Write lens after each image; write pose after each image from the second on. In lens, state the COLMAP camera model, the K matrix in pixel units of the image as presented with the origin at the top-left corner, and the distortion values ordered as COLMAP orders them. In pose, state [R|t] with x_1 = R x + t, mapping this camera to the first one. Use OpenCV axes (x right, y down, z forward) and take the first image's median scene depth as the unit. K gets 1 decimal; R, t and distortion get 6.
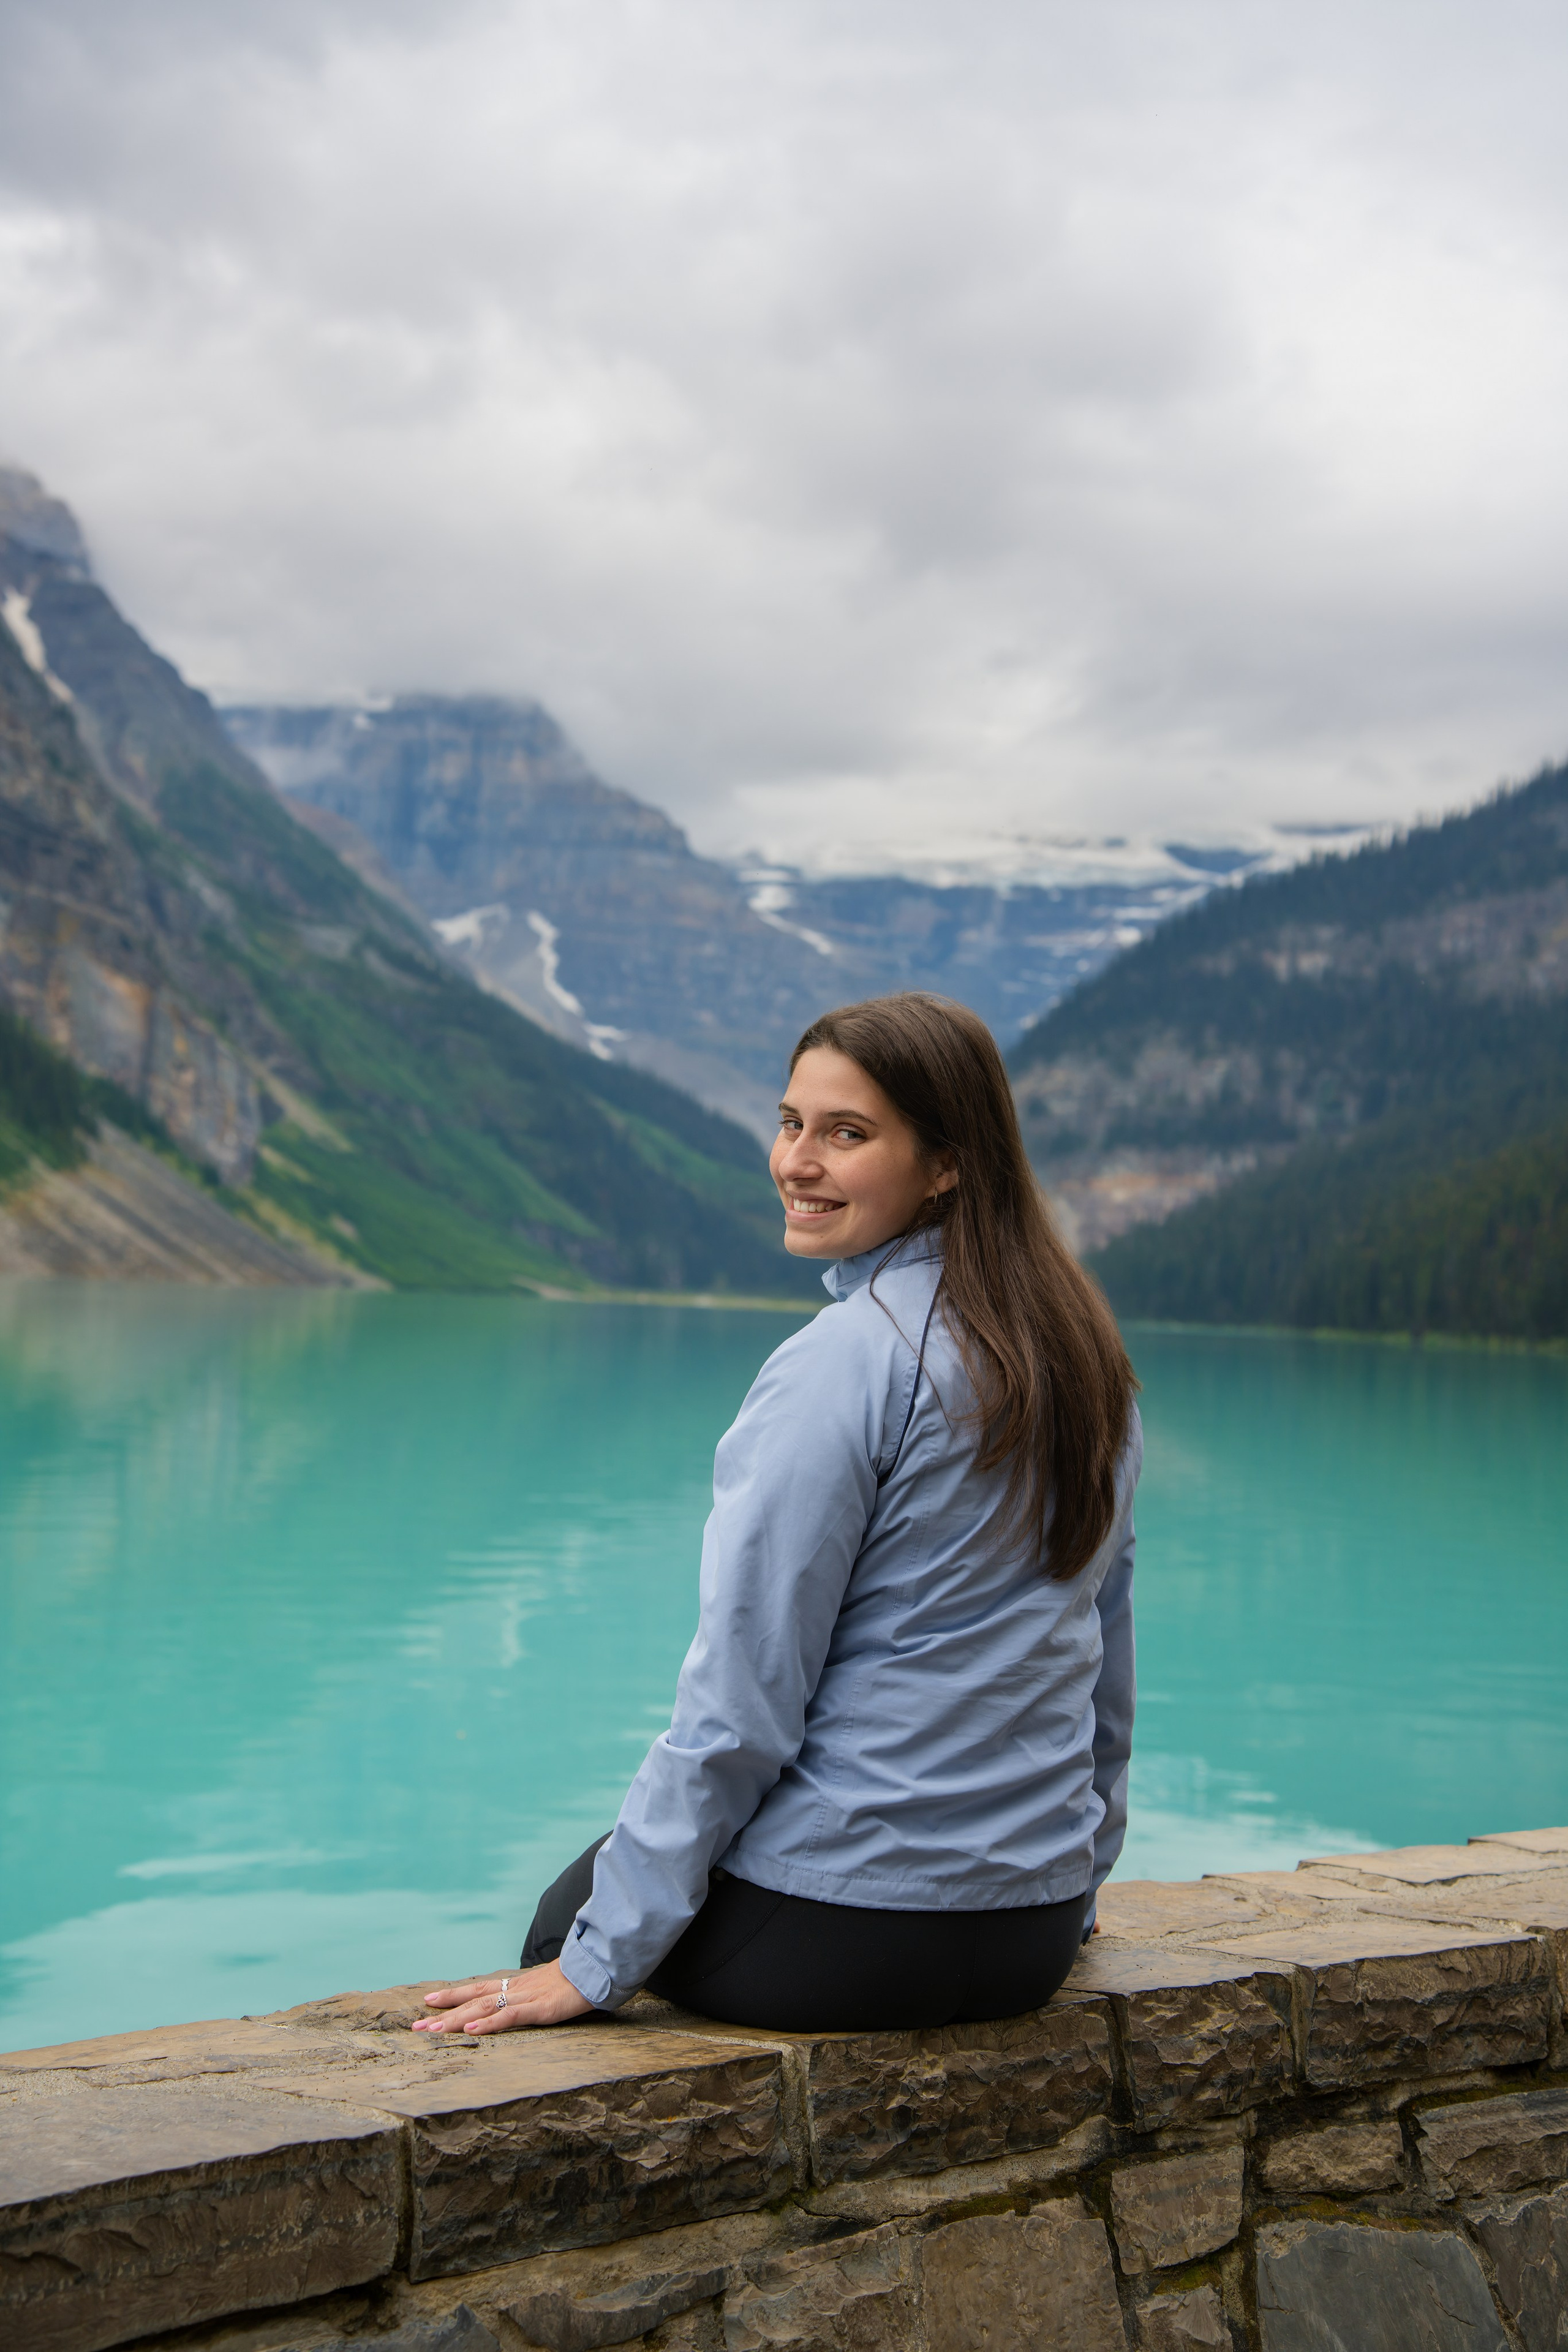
lens RADIAL K [[2988.2, 0, 787.2], [0, 2988.2, 1183.7], [0, 0, 1]] dist [0.221509, 0.000000]
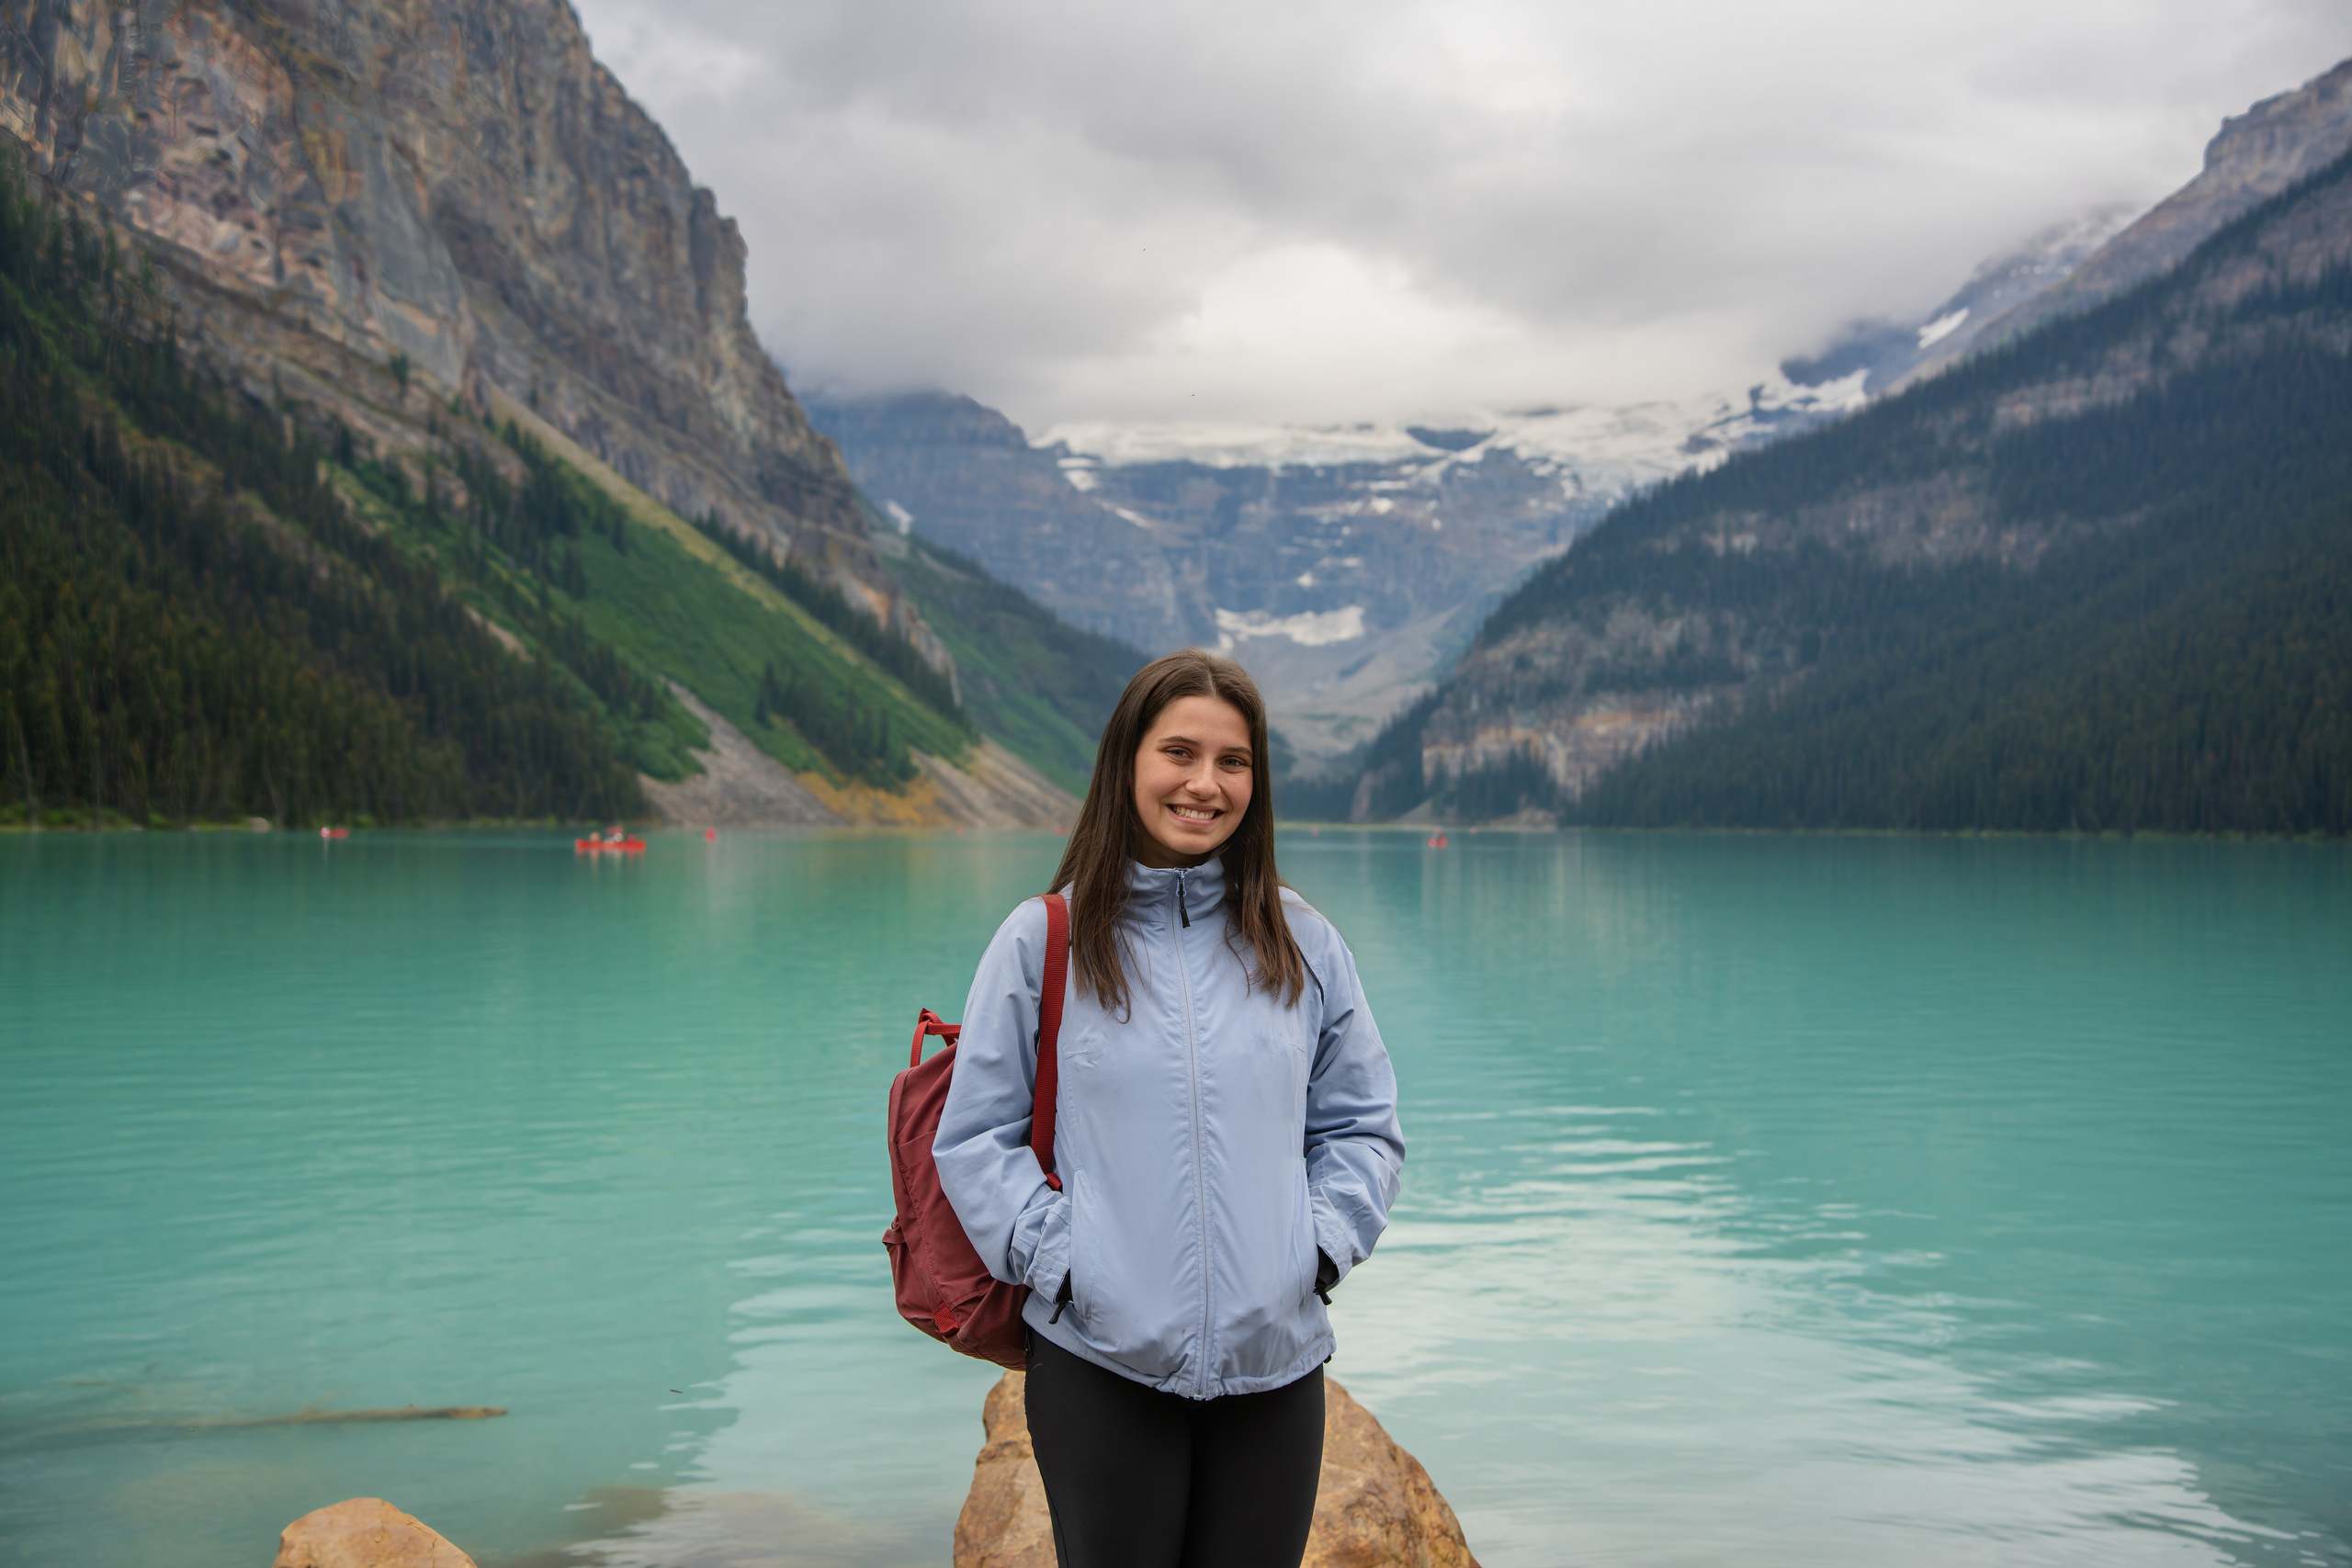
lens RADIAL K [[2570.8, 0, 1179.7], [0, 2570.8, 788.6], [0, 0, 1]] dist [0.118342, 0.000000]
pose [[0.996790, -0.039042, 0.069892, -0.119480], [0.037025, 0.998866, 0.029928, -0.008579], [-0.070981, -0.027244, 0.997106, -0.065569]]
